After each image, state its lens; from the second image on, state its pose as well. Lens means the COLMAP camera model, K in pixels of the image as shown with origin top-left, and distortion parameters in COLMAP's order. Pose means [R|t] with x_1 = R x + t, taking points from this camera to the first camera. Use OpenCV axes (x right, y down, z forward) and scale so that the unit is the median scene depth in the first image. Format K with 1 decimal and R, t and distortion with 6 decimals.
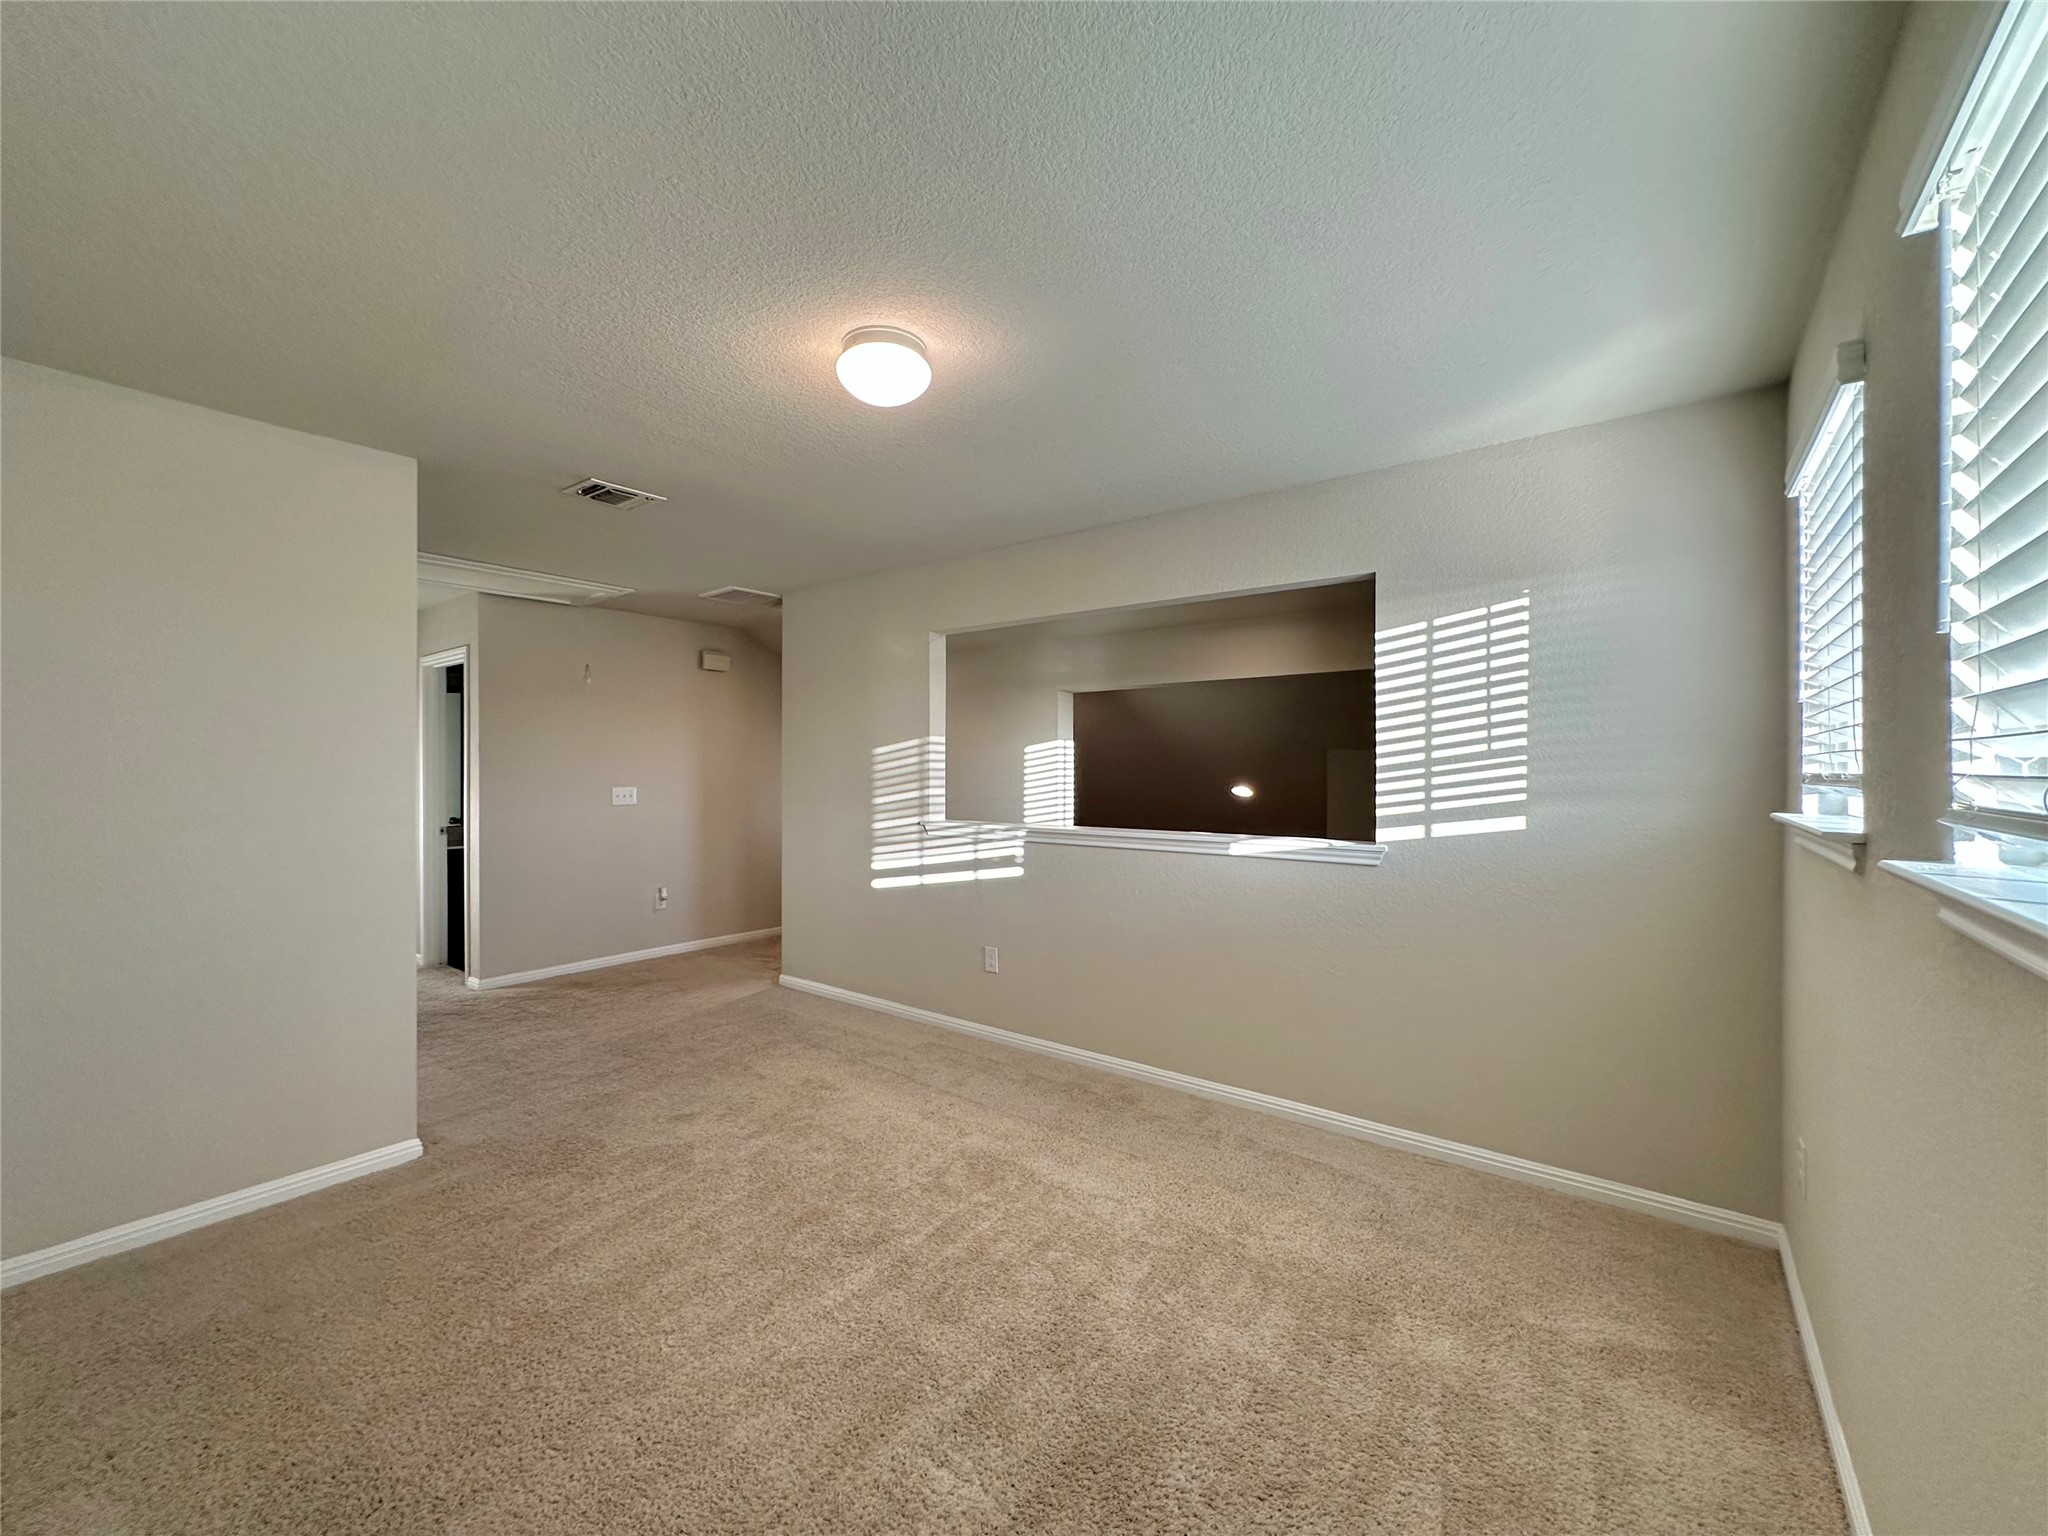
lens RADIAL K [[820.5, 0, 1024.4], [0, 820.5, 766.2], [0, 0, 1]] dist [-0.004574, 0.000671]
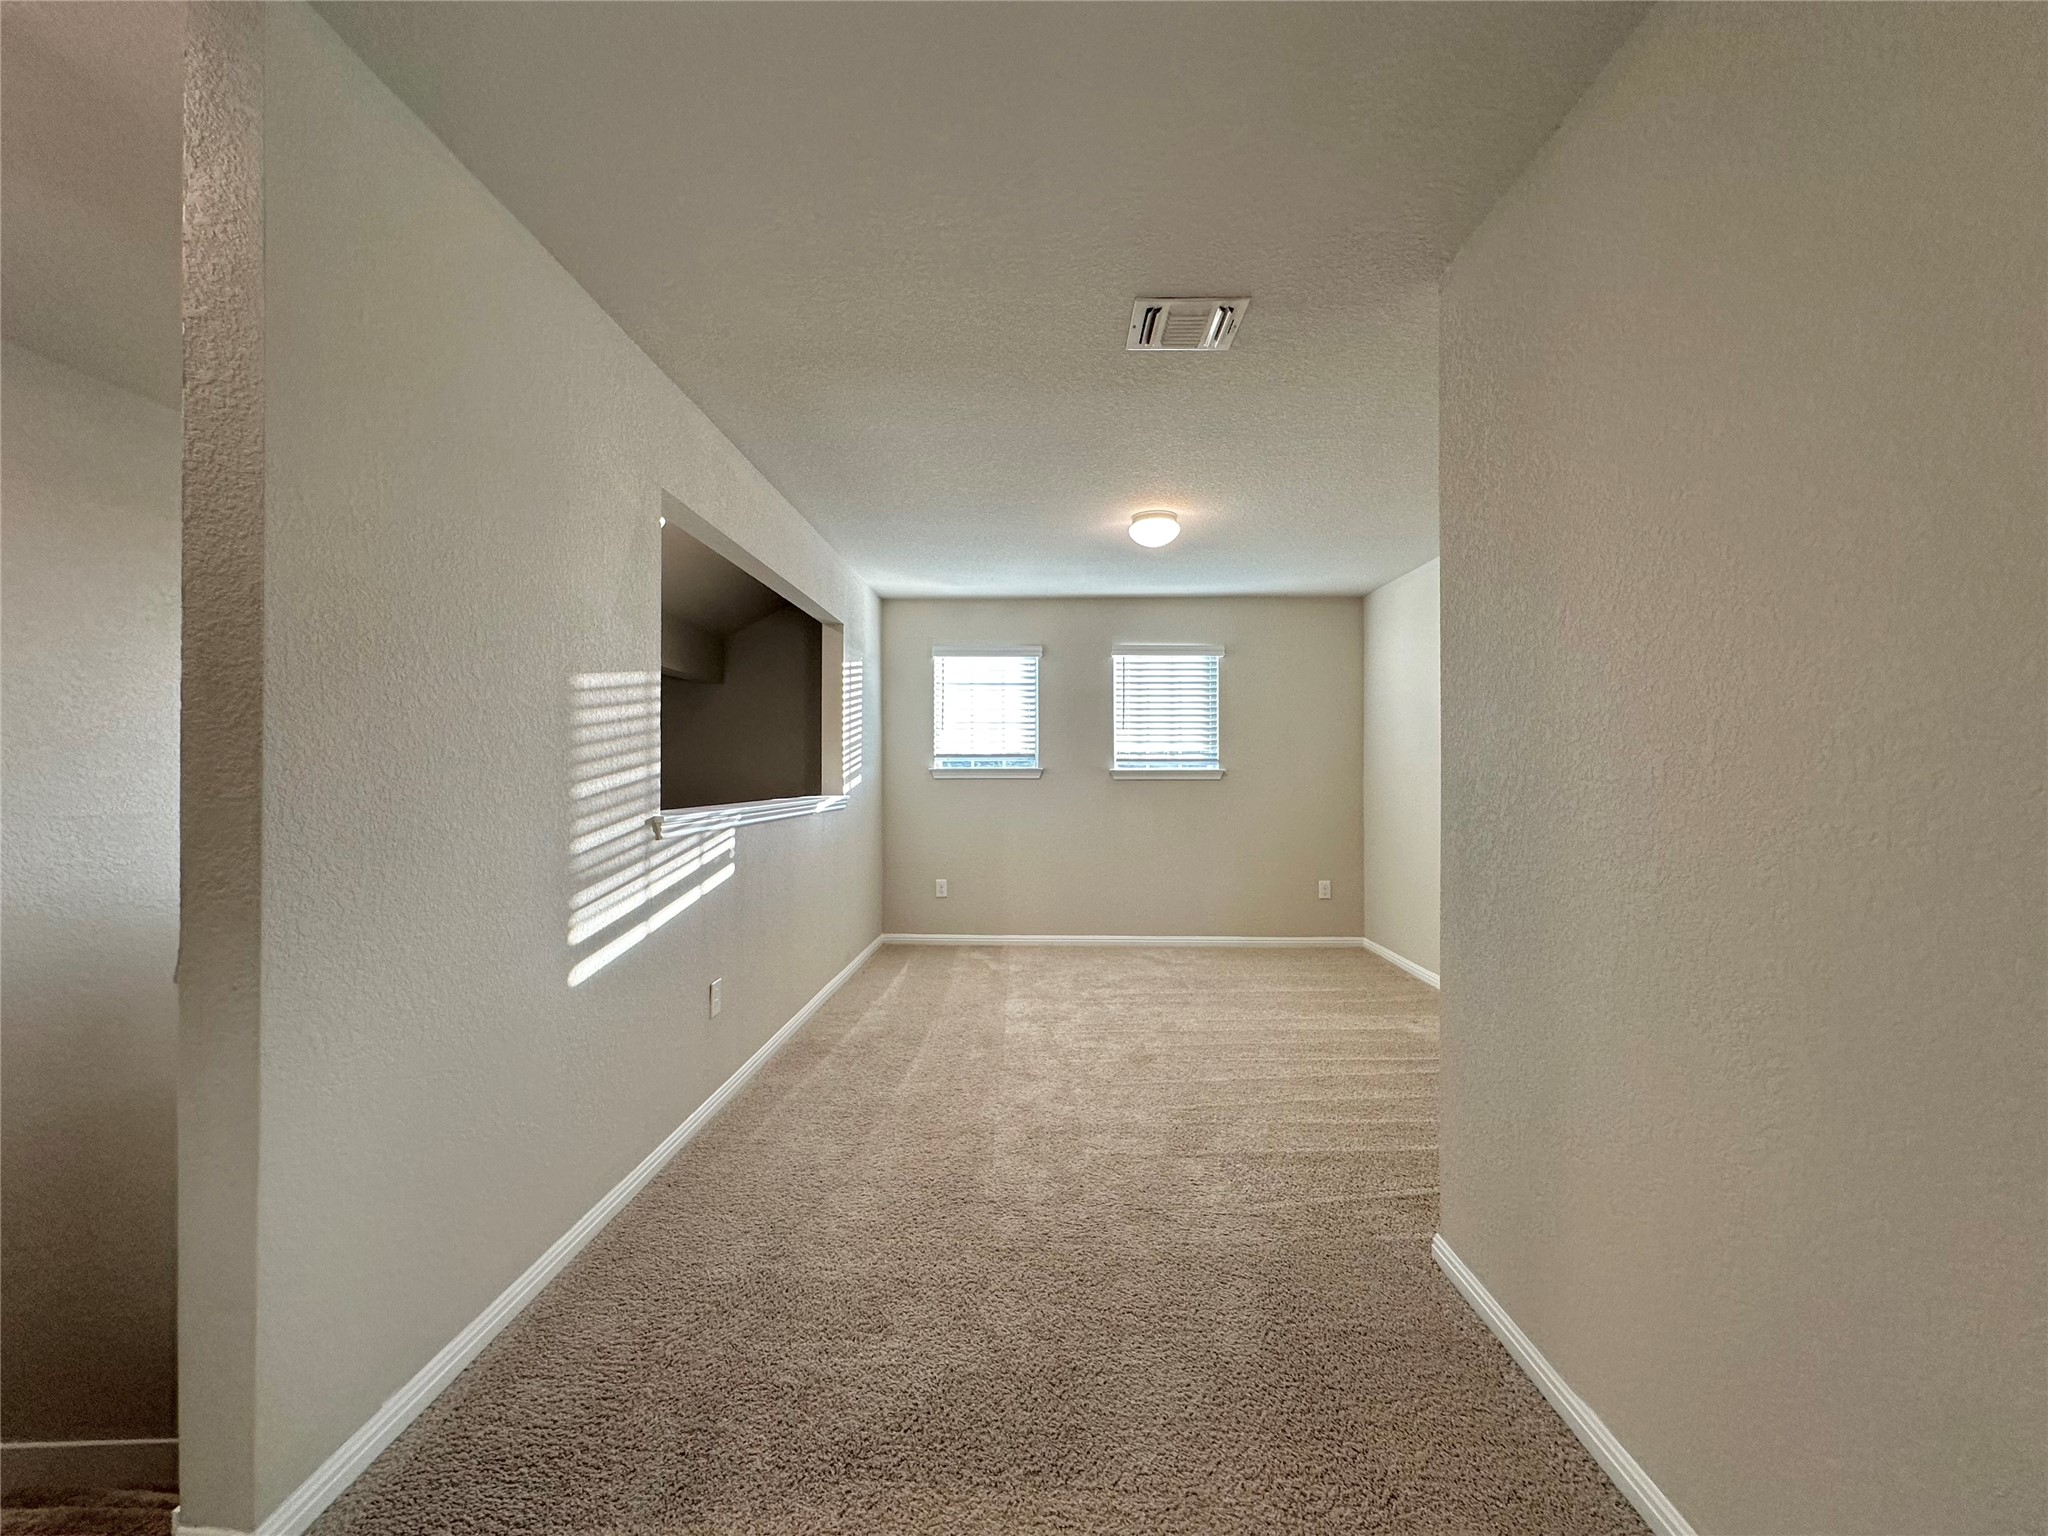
lens RADIAL K [[820.5, 0, 1024.4], [0, 820.5, 766.2], [0, 0, 1]] dist [-0.004574, 0.000671]
pose [[-0.580355, 0.005088, 0.814348, -0.693313], [-0.002454, 0.999965, -0.007996, 0.031921], [-0.814360, -0.006639, -0.580322, 1.066436]]
